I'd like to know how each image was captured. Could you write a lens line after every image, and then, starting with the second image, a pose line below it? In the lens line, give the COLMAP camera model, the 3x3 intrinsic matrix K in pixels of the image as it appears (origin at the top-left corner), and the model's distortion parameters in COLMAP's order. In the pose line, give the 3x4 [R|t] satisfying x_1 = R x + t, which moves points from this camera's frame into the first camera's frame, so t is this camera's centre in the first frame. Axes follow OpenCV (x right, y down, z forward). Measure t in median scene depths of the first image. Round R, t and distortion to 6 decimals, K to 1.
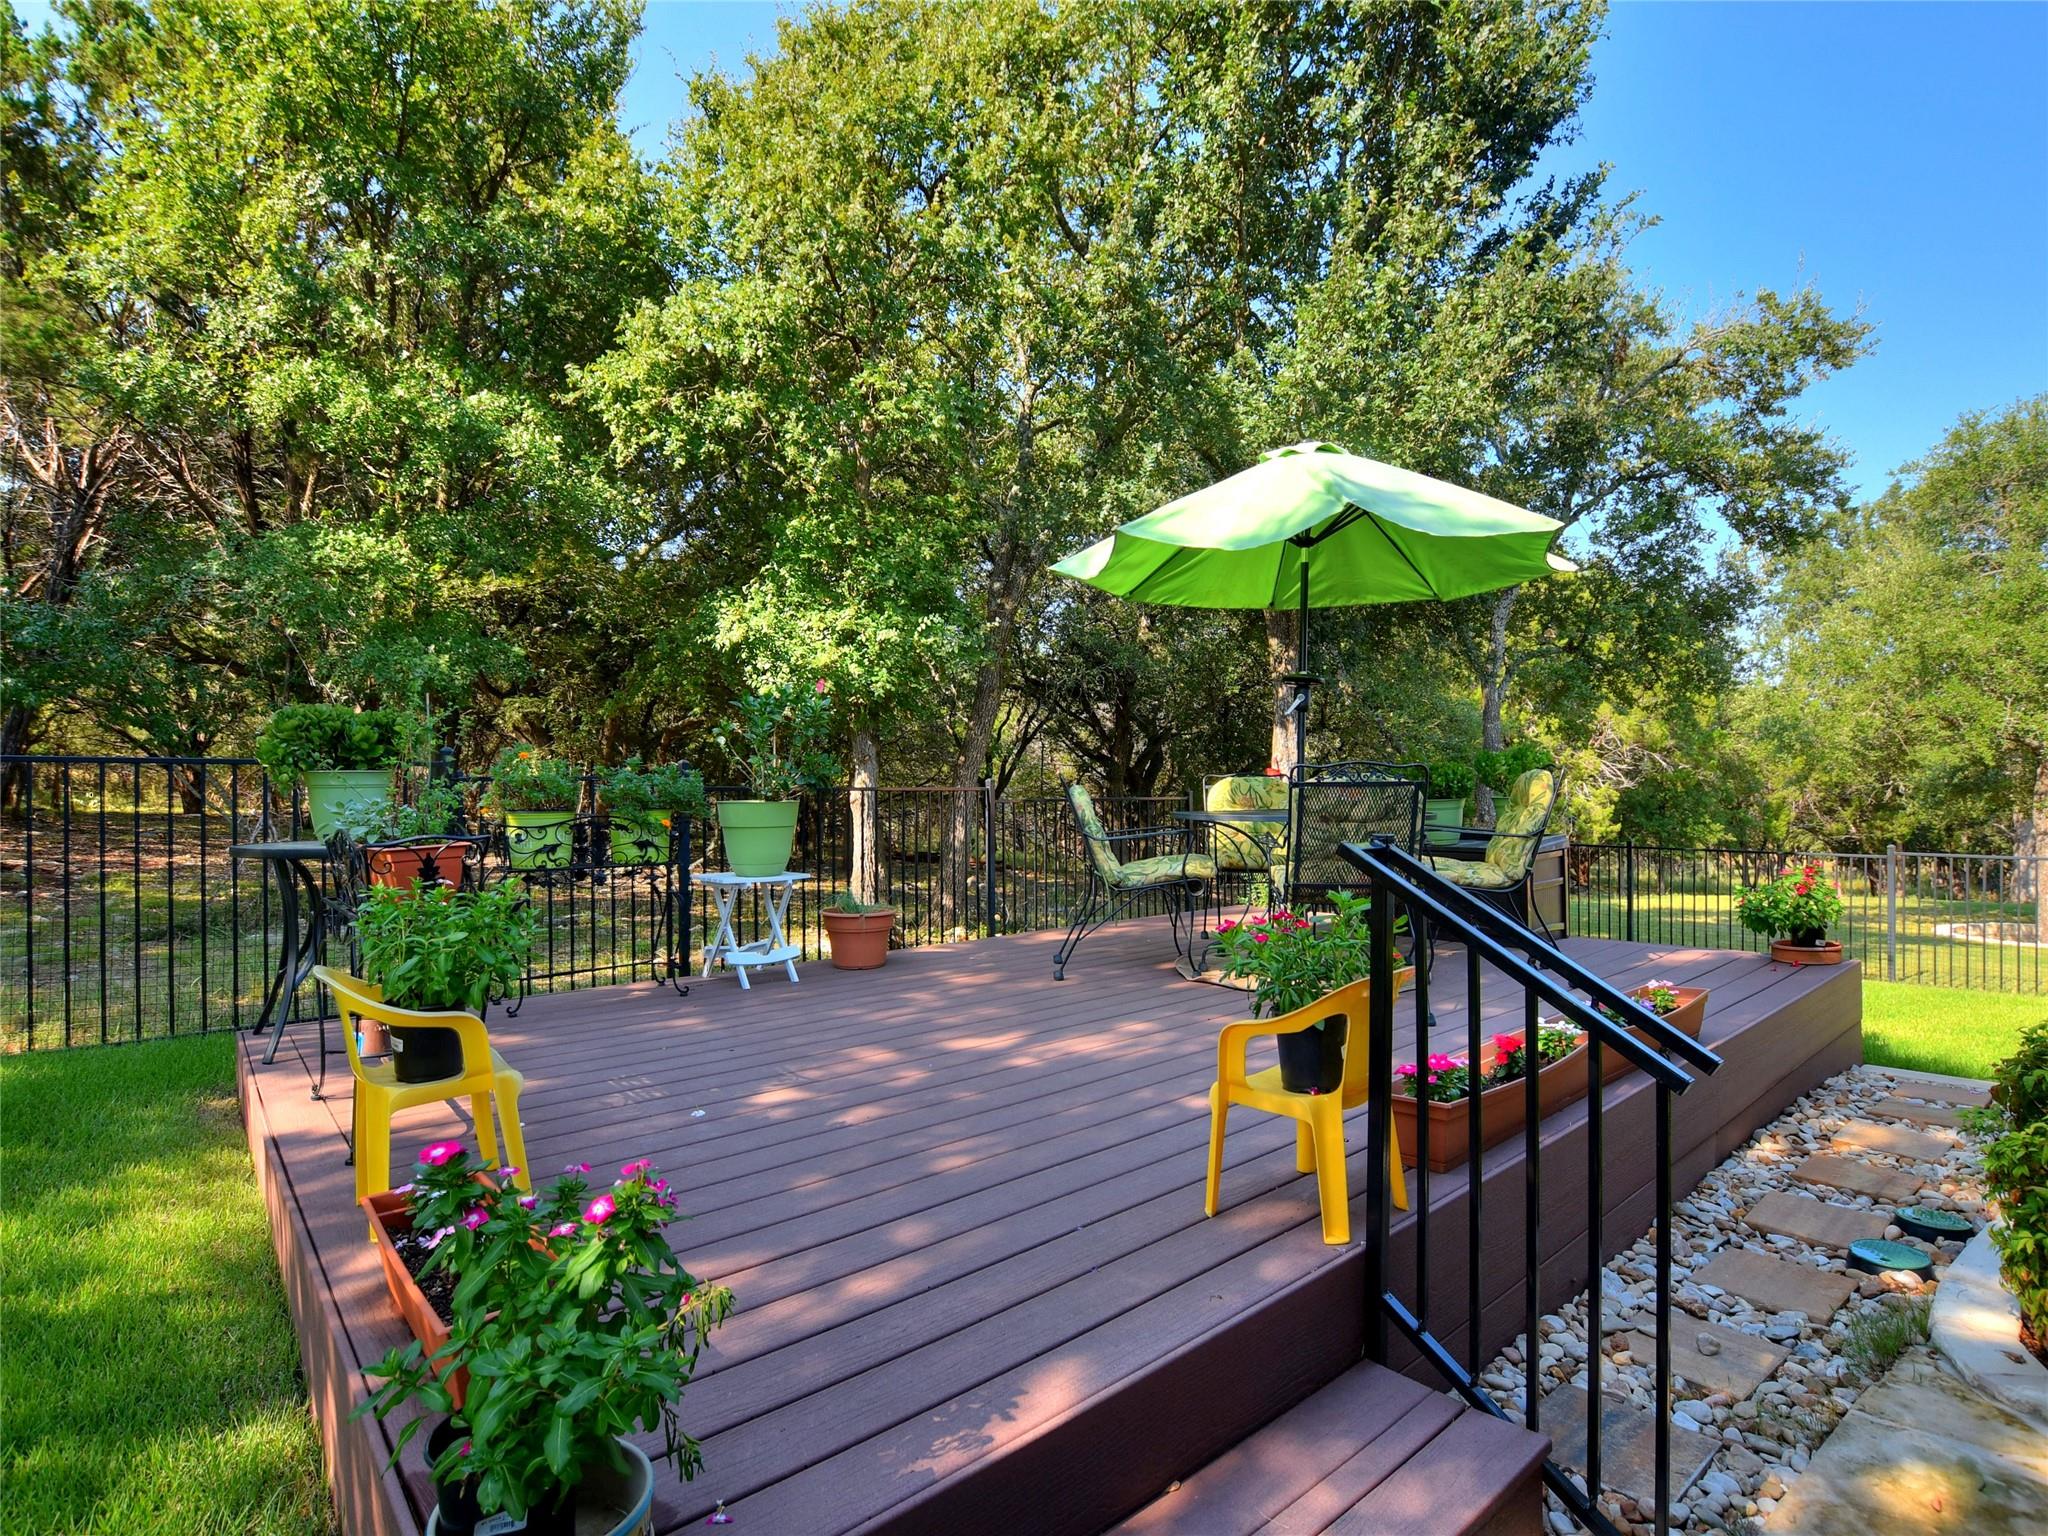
lens RADIAL K [[1018.2, 0, 1013.2], [0, 1018.2, 773.4], [0, 0, 1]] dist [-0.032011, 0.003070]
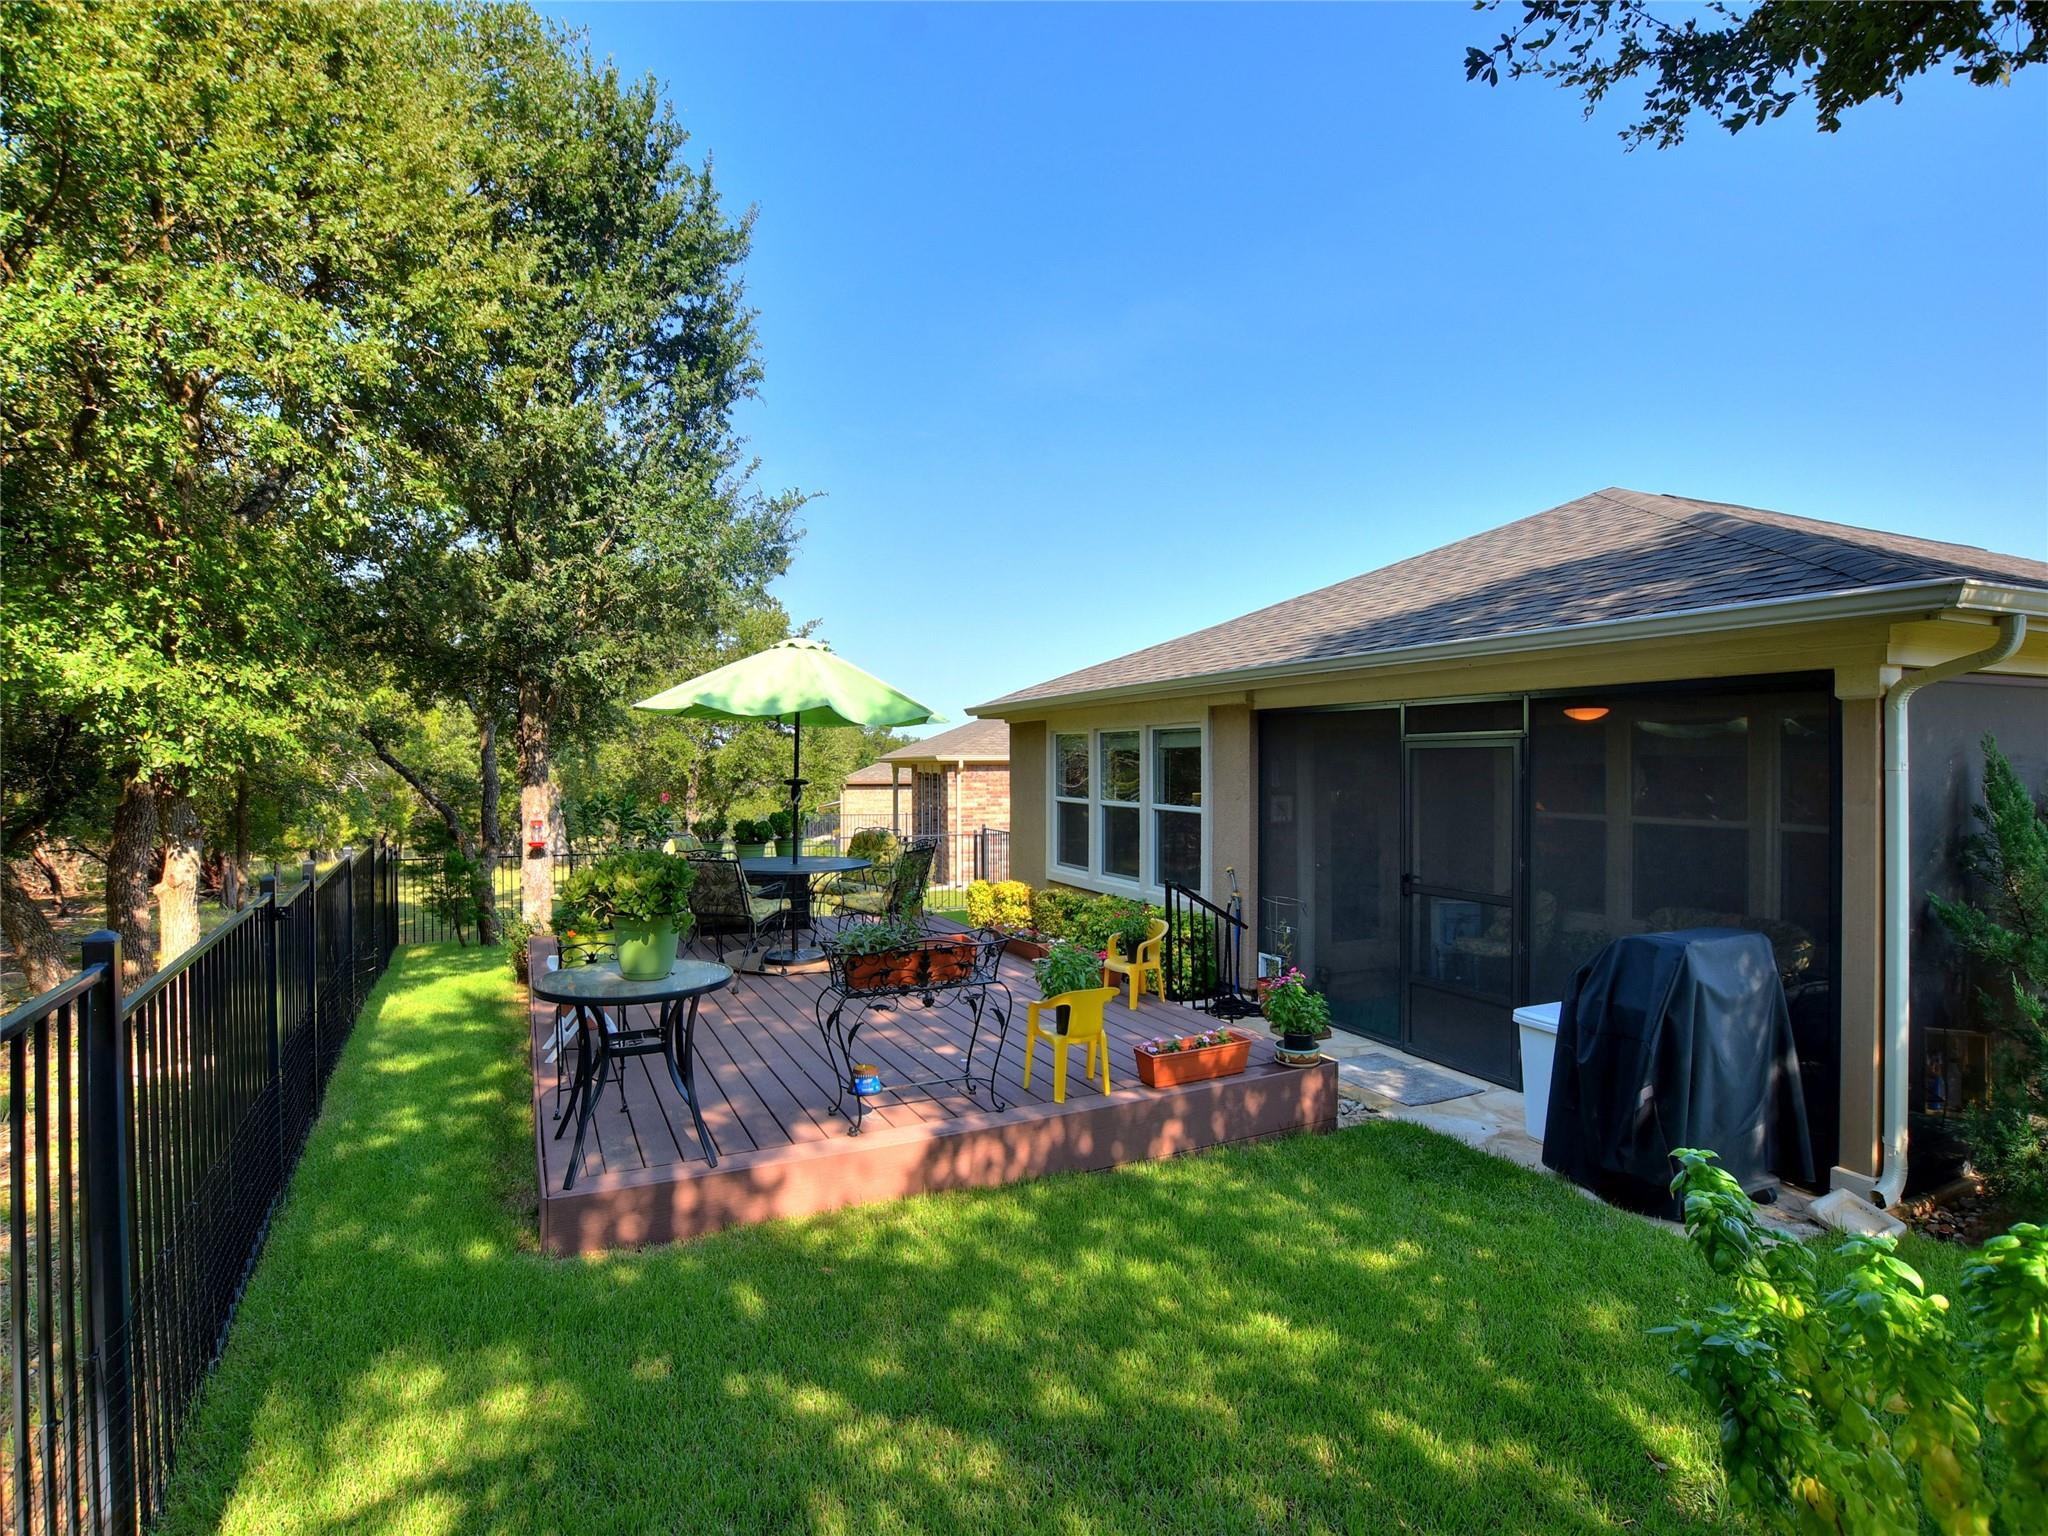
lens RADIAL K [[1018.2, 0, 1013.2], [0, 1018.2, 773.4], [0, 0, 1]] dist [-0.032011, 0.003070]
pose [[0.257400, -0.010615, 0.966247, -1.853485], [-0.006345, 0.999900, 0.012675, -0.200515], [-0.966284, -0.009393, 0.257307, 0.370716]]
